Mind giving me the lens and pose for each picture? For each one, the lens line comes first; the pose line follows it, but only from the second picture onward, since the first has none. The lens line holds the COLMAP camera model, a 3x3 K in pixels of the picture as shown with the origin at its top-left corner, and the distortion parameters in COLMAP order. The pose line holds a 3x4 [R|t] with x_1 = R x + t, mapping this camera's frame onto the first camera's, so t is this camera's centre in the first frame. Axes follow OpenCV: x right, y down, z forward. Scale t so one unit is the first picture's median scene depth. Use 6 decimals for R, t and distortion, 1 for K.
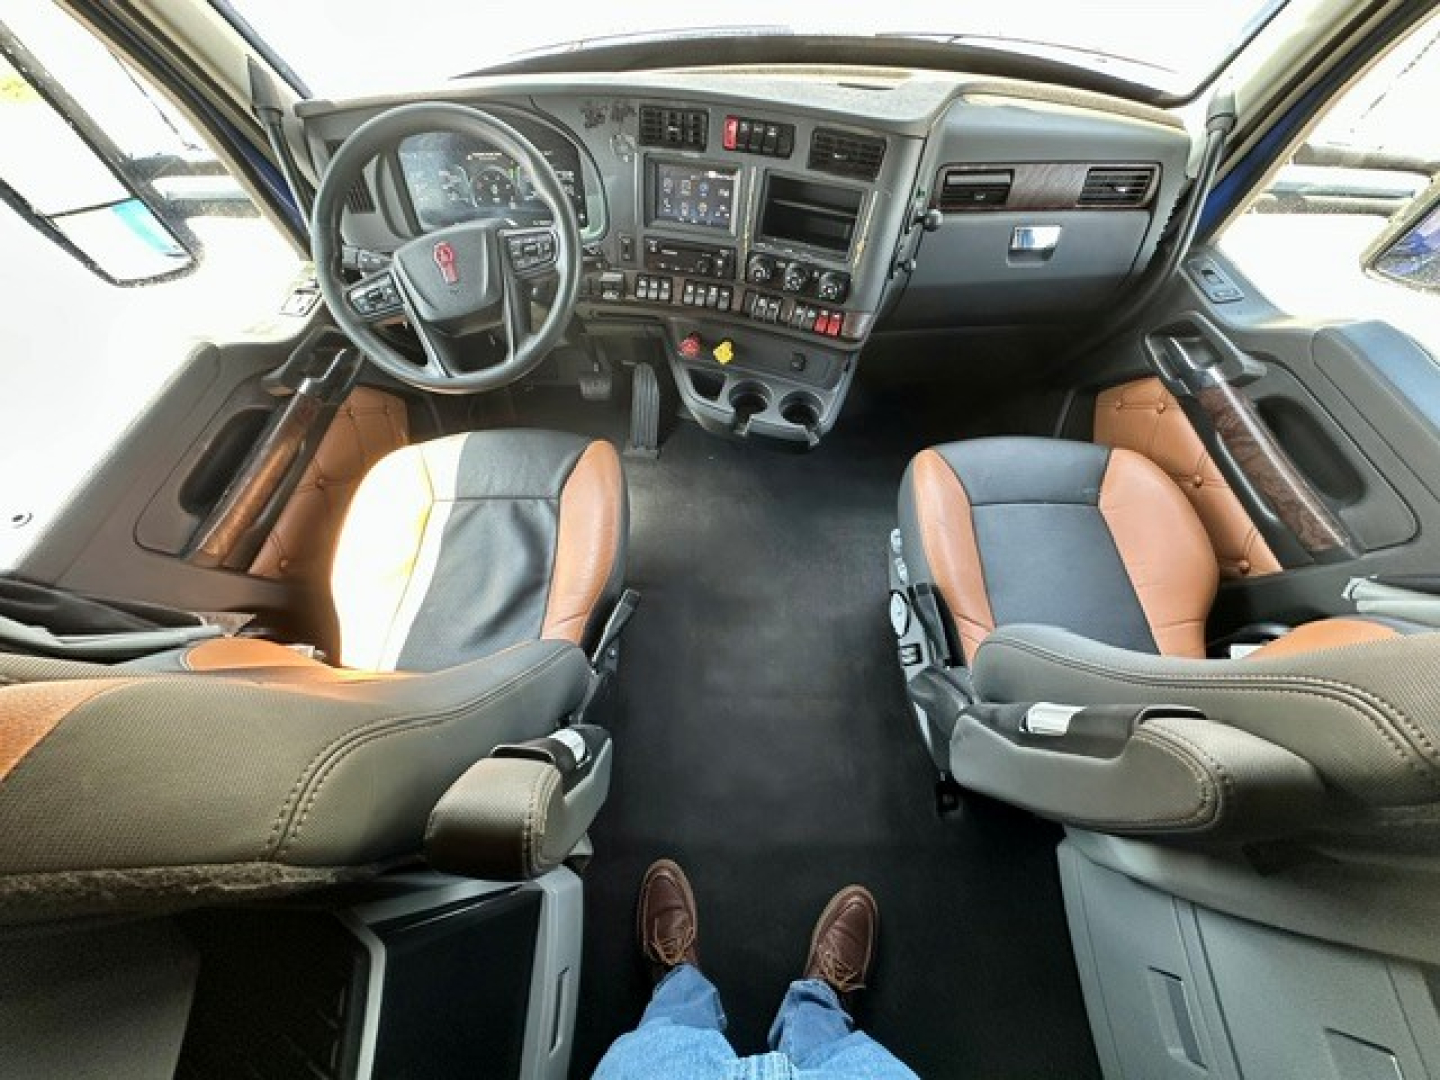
lens RADIAL K [[577.9, 0, 716.0], [0, 577.9, 528.1], [0, 0, 1]] dist [-0.001188, 0.000160]
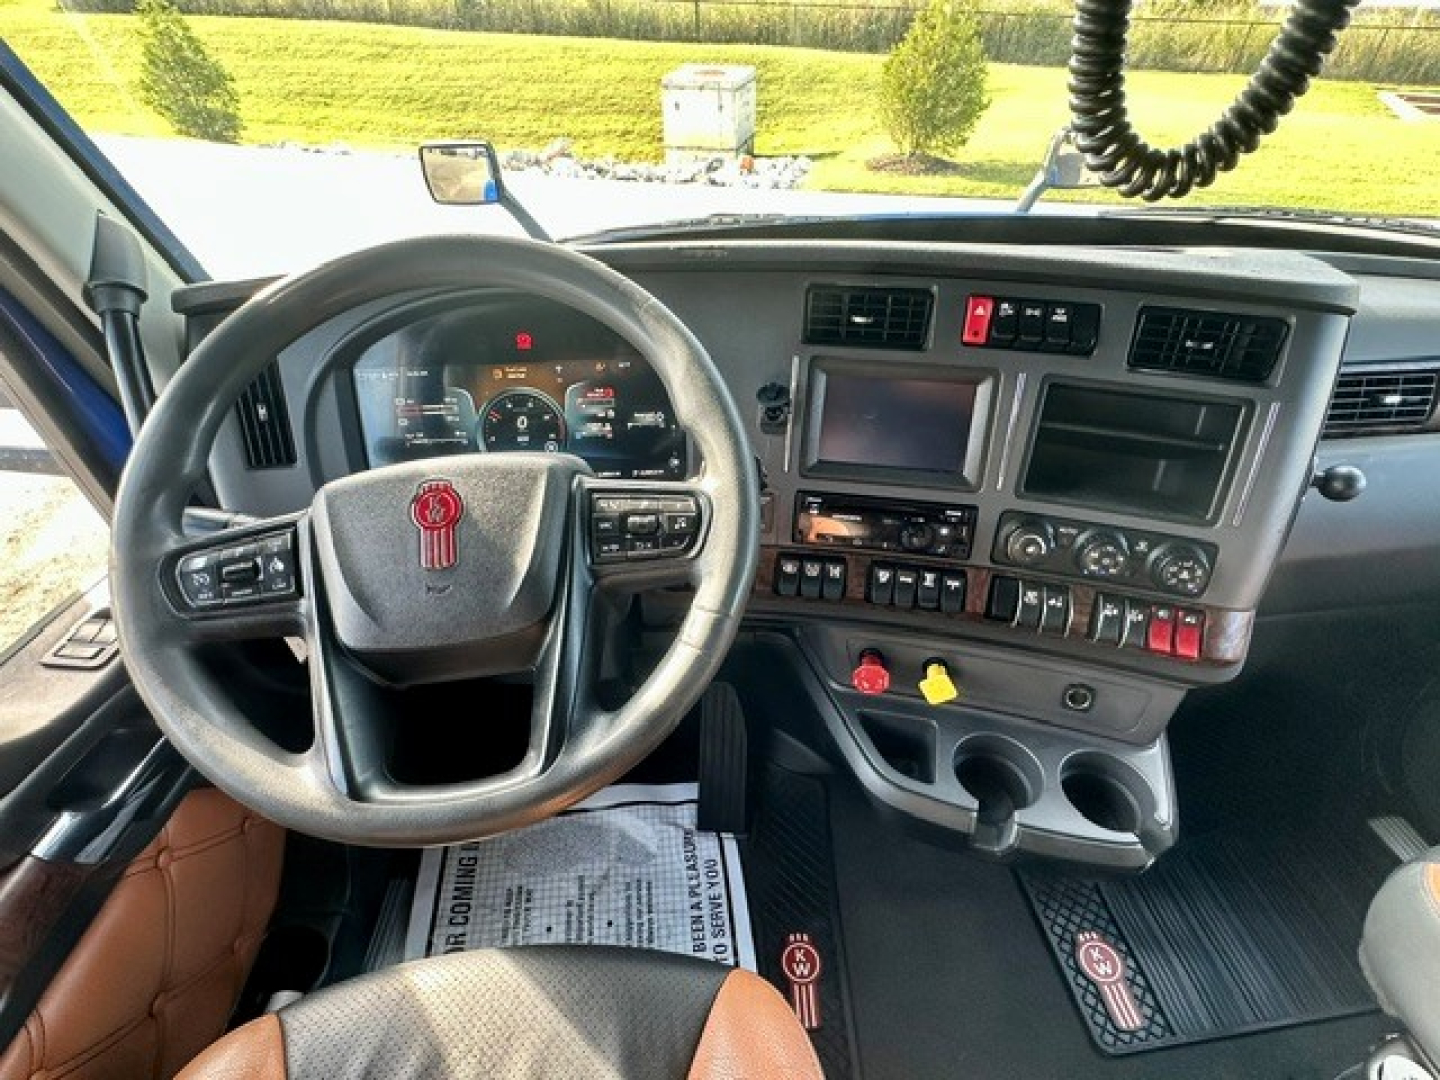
lens RADIAL K [[747.9, 0, 720.0], [0, 747.9, 540.0], [0, 0, 1]] dist [0.001882, -0.000807]
pose [[0.997822, -0.033724, 0.056683, -0.246886], [0.052553, 0.925819, -0.374296, -0.210768], [-0.039856, 0.376460, 0.925575, 0.384863]]
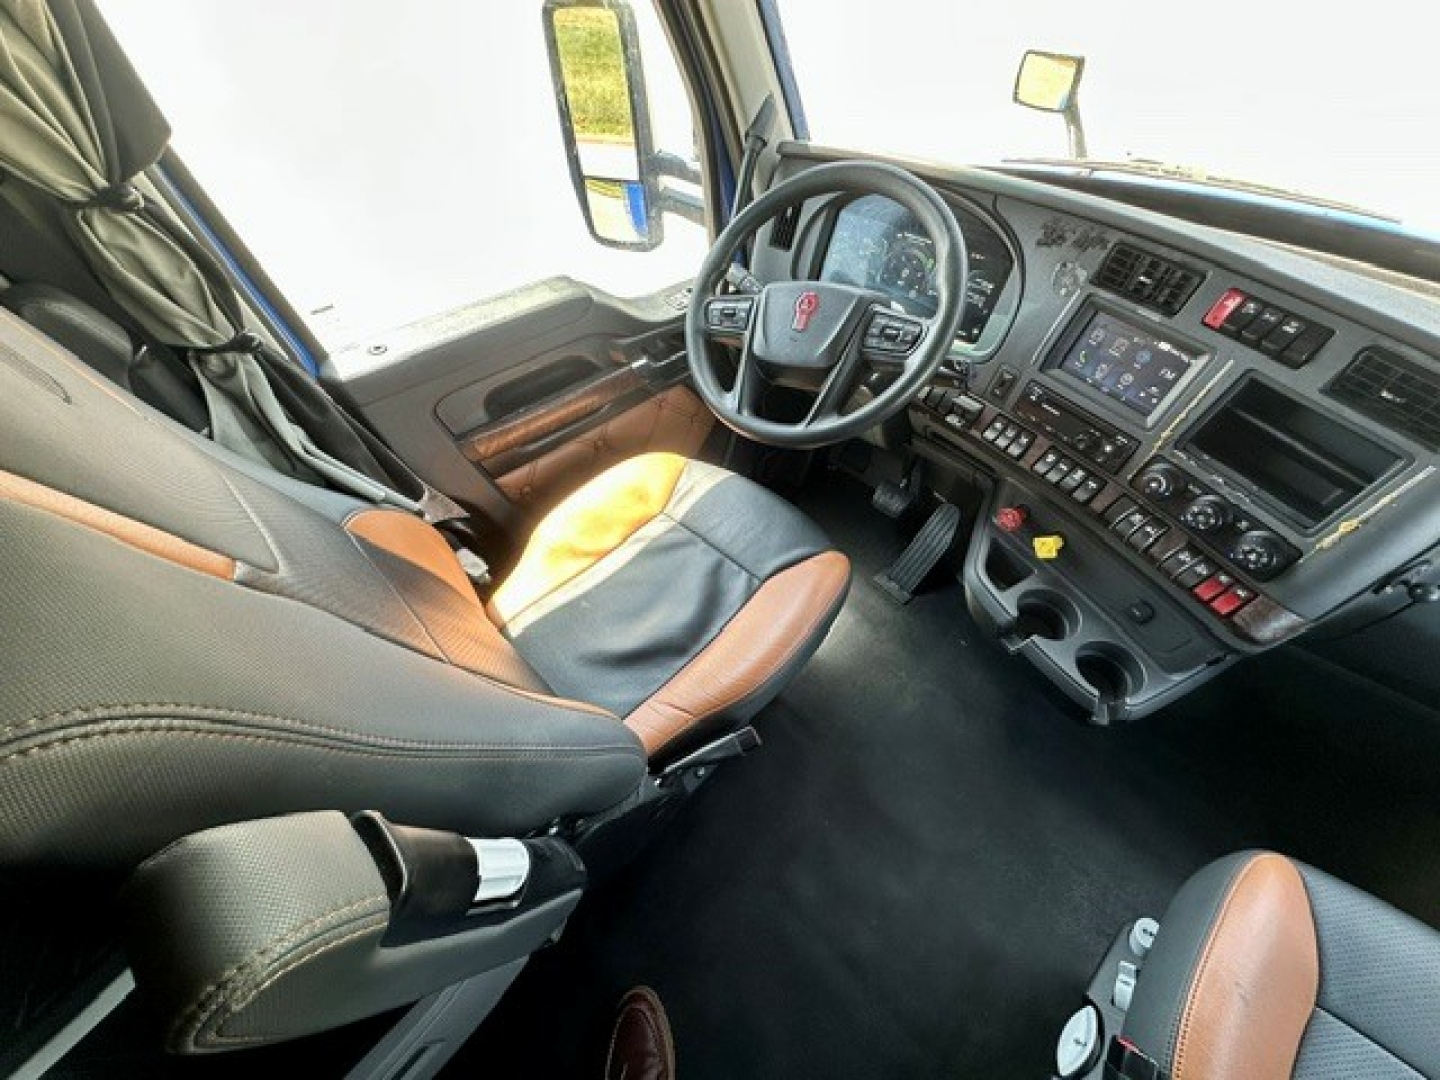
lens RADIAL K [[579.7, 0, 718.7], [0, 579.7, 532.1], [0, 0, 1]] dist [0.000700, 0.000379]
pose [[0.735402, 0.520906, -0.433406, 0.018773], [-0.580055, 0.814561, -0.005223, -0.070751], [0.350315, 0.255240, 0.901184, 0.168270]]
